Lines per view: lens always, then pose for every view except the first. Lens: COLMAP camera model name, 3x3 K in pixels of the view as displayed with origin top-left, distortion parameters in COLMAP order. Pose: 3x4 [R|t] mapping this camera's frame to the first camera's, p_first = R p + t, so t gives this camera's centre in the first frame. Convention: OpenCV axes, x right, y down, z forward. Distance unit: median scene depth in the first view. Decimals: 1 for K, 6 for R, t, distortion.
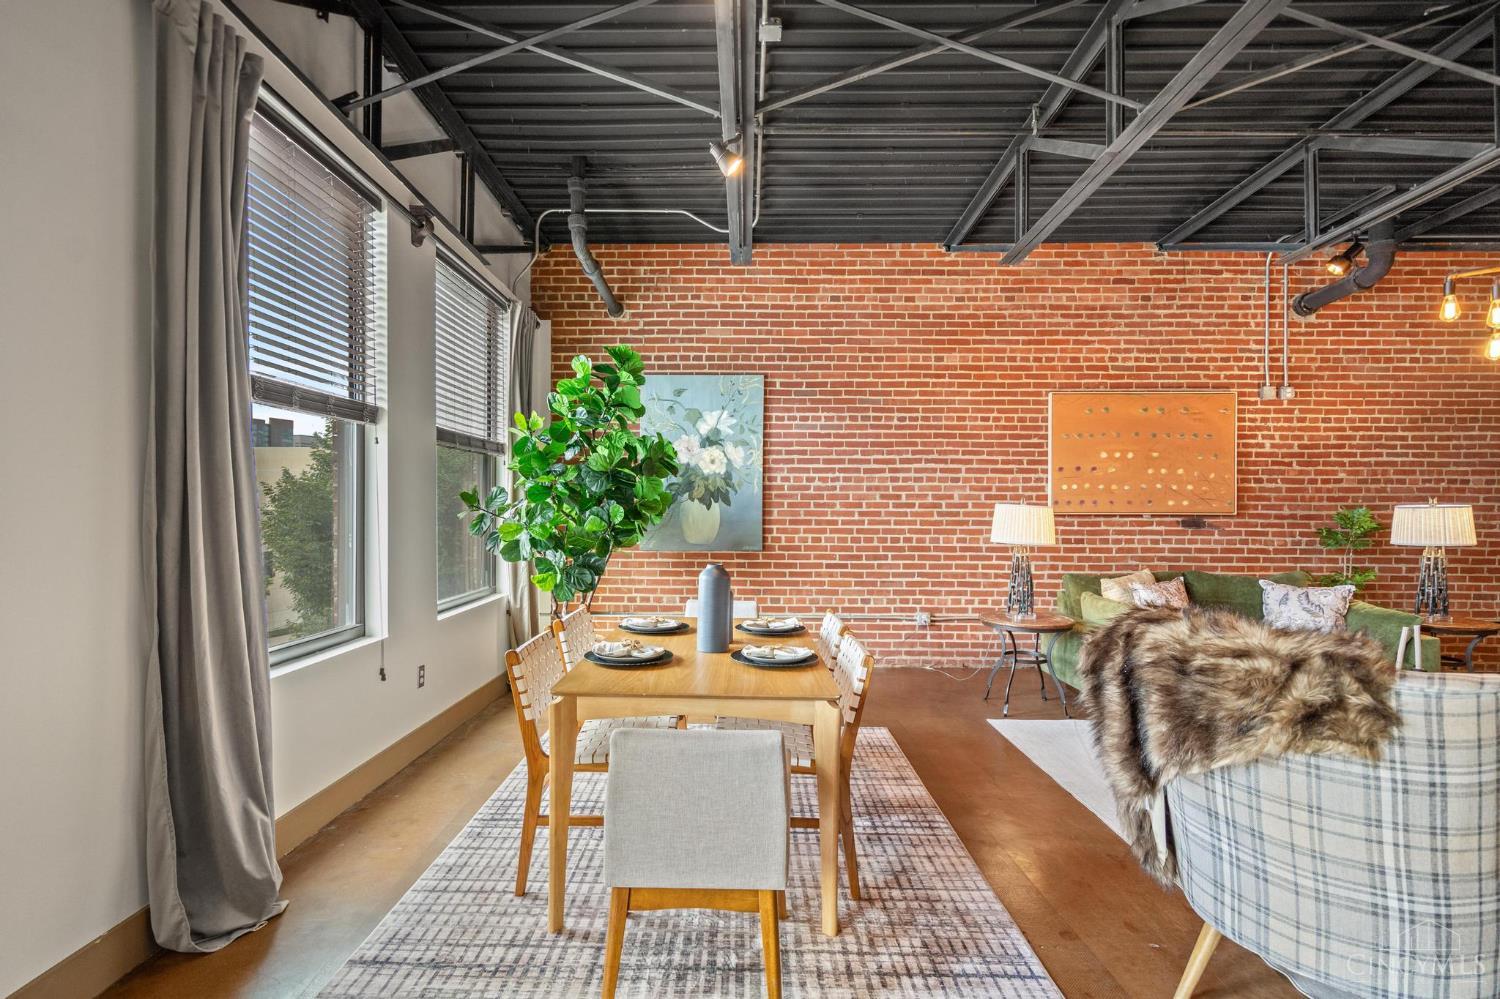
lens RADIAL K [[685.9, 0, 743.6], [0, 685.9, 517.2], [0, 0, 1]] dist [-0.002790, 0.002599]
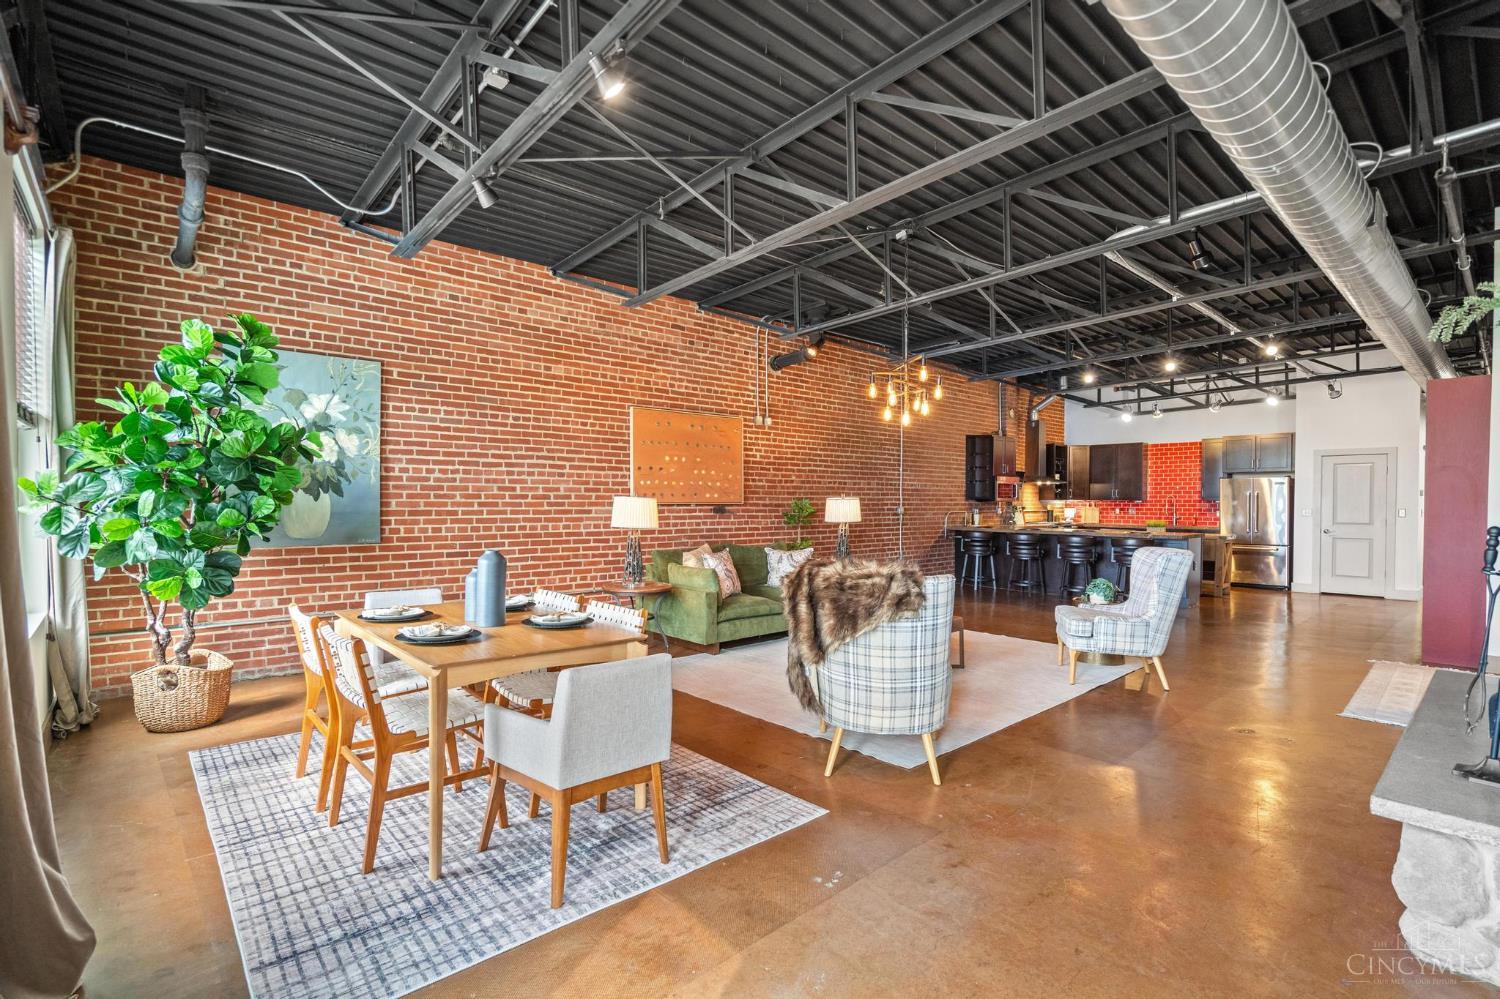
lens RADIAL K [[685.9, 0, 739.7], [0, 685.9, 509.1], [0, 0, 1]] dist [-0.002790, 0.002599]
pose [[0.745802, -0.009289, 0.666103, -0.238916], [0.006084, 0.999956, 0.007132, -0.002982], [-0.666140, -0.001267, 0.745826, -0.063335]]
